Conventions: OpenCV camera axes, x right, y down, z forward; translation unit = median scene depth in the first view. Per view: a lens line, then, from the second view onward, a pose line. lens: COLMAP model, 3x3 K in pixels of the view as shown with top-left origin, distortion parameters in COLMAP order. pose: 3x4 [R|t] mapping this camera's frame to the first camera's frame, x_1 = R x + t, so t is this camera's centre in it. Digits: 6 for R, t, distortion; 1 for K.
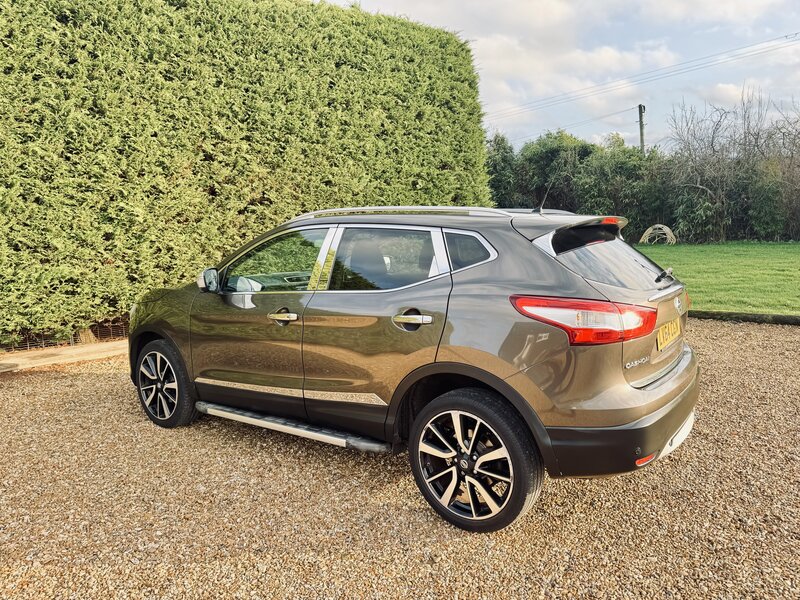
lens RADIAL K [[562.6, 0, 402.0], [0, 562.6, 302.9], [0, 0, 1]] dist [0.059094, -0.078028]
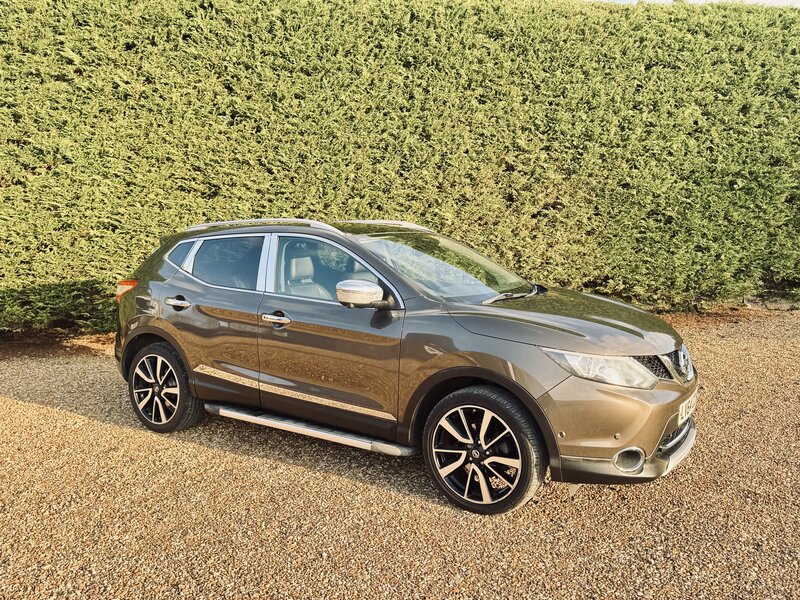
lens RADIAL K [[665.4, 0, 398.6], [0, 665.4, 301.8], [0, 0, 1]] dist [0.110969, -0.188374]
pose [[0.861684, 0.074962, -0.501879, 0.148000], [-0.085440, 0.996341, 0.002123, 0.023401], [0.500202, 0.041051, 0.864935, -0.236255]]
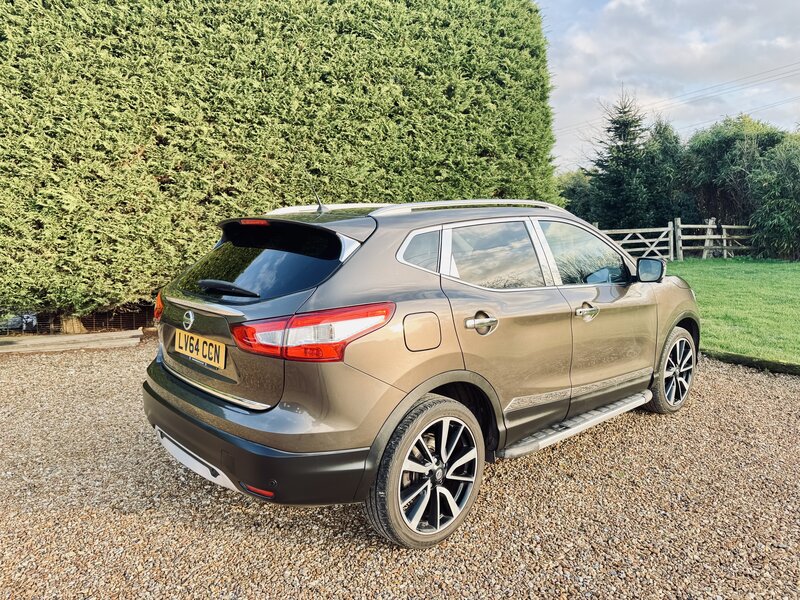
lens RADIAL K [[562.6, 0, 398.5], [0, 562.6, 304.1], [0, 0, 1]] dist [0.059094, -0.078028]
pose [[0.947410, 0.075300, -0.311037, 0.299379], [-0.073788, 0.997135, 0.016643, -0.038490], [0.311399, 0.007183, 0.950252, 0.246061]]
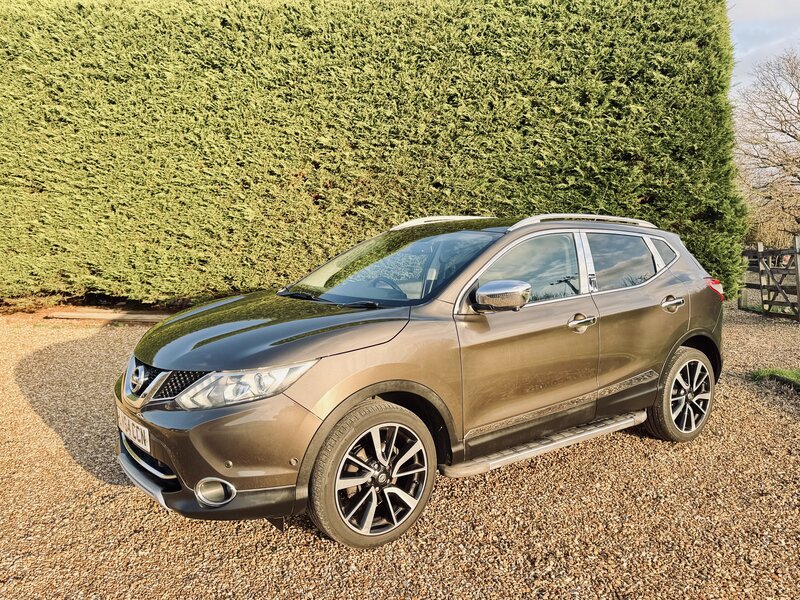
lens RADIAL K [[665.4, 0, 407.5], [0, 665.4, 310.6], [0, 0, 1]] dist [0.110969, -0.188374]
pose [[0.649873, 0.130774, -0.748708, 0.775546], [-0.136919, 0.989114, 0.053920, -0.062479], [0.747608, 0.067471, 0.660704, 0.256571]]
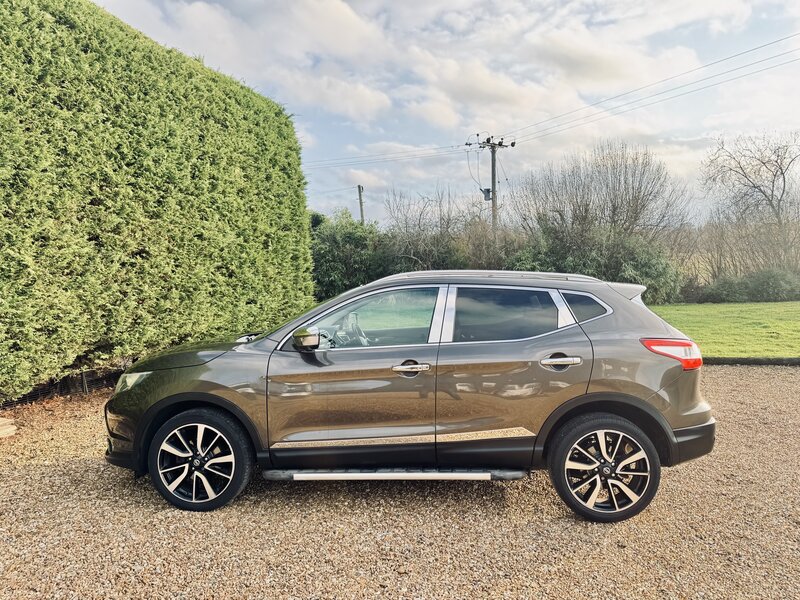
lens RADIAL K [[562.6, 0, 402.1], [0, 562.6, 304.1], [0, 0, 1]] dist [0.059094, -0.078028]
pose [[0.842763, 0.003762, 0.538271, -0.389545], [0.052058, 0.994719, -0.088458, -0.001918], [-0.535761, 0.102571, 0.838117, 0.047133]]
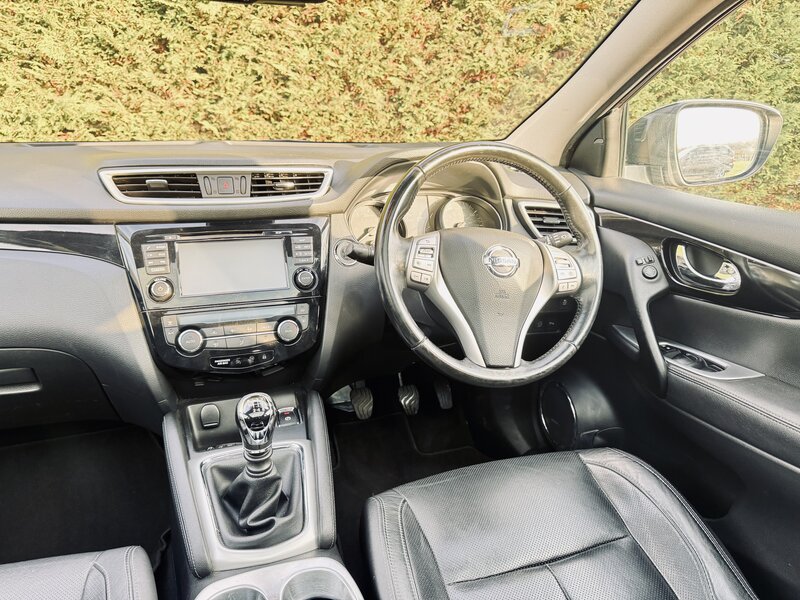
lens RADIAL K [[562.6, 0, 395.4], [0, 562.6, 295.8], [0, 0, 1]] dist [0.059094, -0.078028]
pose [[0.815116, 0.230352, -0.531529, -0.002998], [-0.112574, 0.963036, 0.244721, -0.038561], [0.568254, -0.139640, 0.810918, 0.560769]]
